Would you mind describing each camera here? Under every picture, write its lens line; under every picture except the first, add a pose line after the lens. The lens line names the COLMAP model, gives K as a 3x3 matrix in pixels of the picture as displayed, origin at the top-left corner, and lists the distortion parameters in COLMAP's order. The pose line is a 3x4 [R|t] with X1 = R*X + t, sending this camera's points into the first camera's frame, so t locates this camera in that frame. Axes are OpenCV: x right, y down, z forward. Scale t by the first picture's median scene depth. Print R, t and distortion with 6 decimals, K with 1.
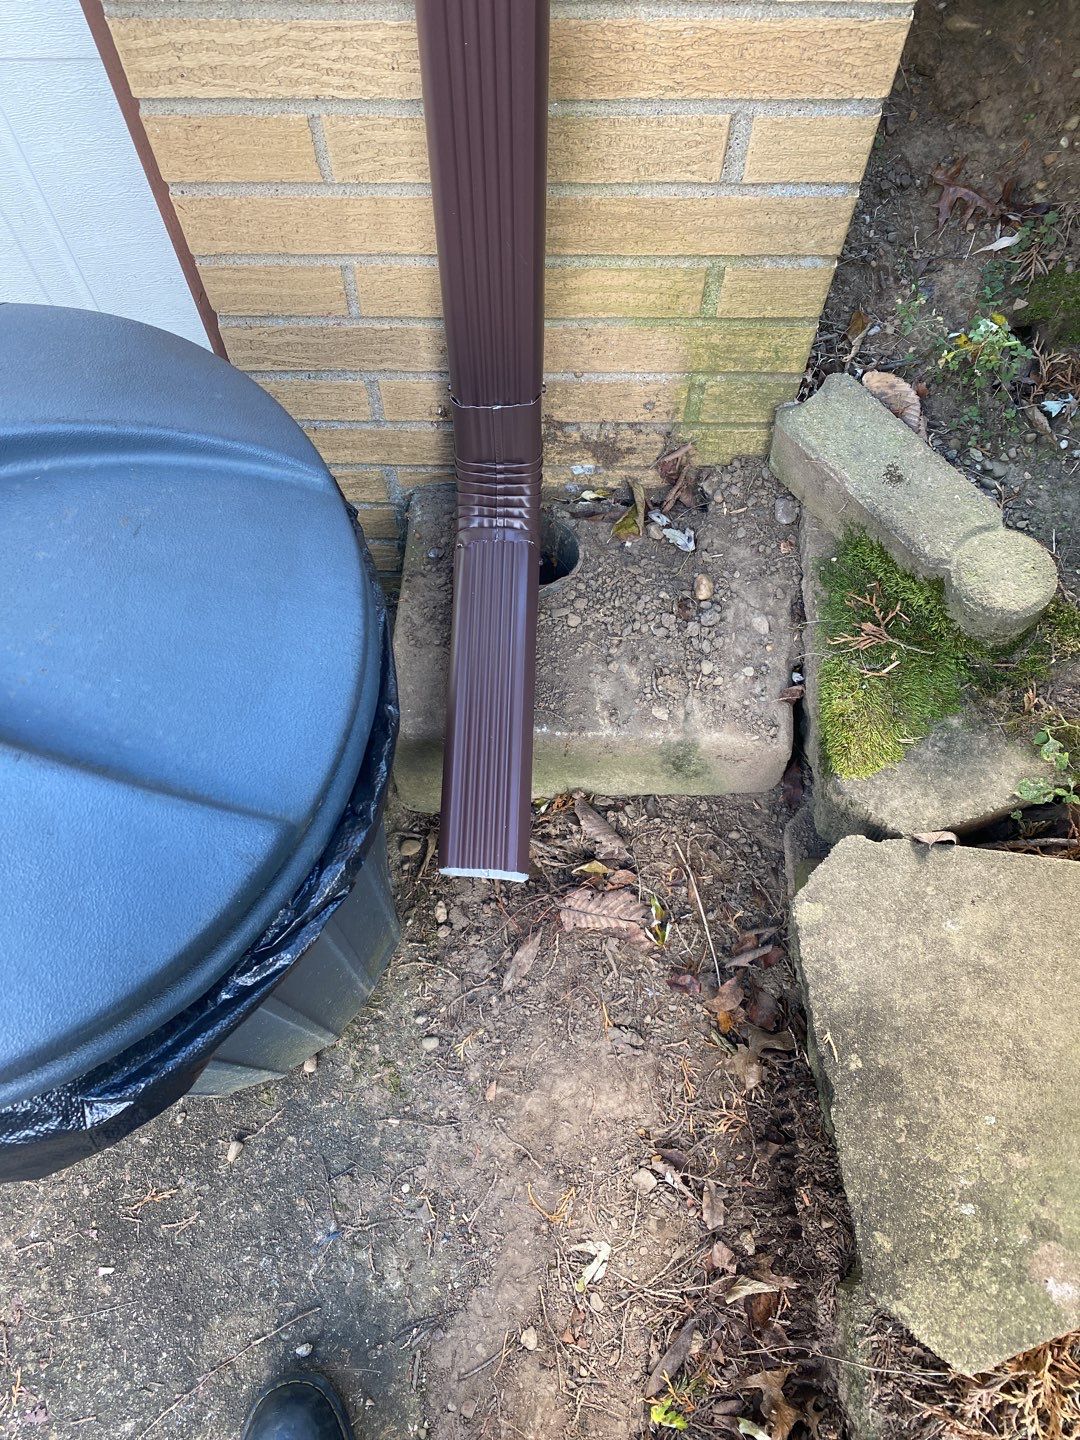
lens RADIAL K [[1083.6, 0, 538.8], [0, 1083.6, 701.4], [0, 0, 1]] dist [0.007608, -0.001981]
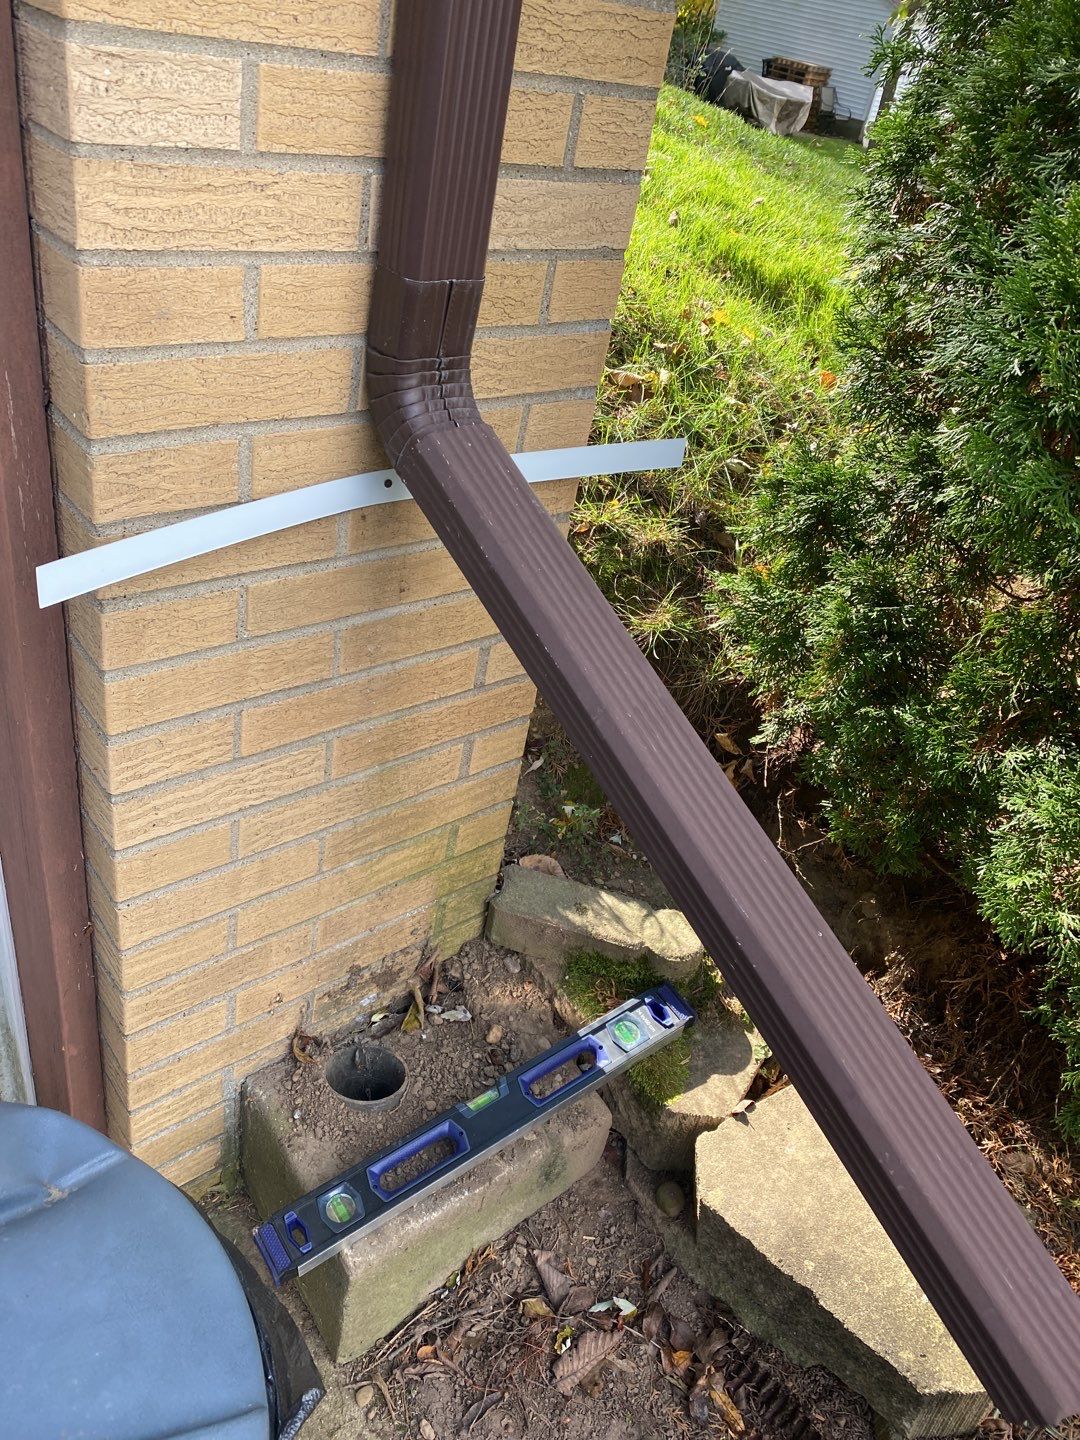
lens RADIAL K [[1083.6, 0, 538.8], [0, 1083.6, 701.4], [0, 0, 1]] dist [0.007608, -0.001981]
pose [[0.742417, -0.241051, 0.625069, -0.626954], [0.496460, 0.824433, -0.271730, -0.066386], [-0.449827, 0.512058, 0.731746, -0.253584]]
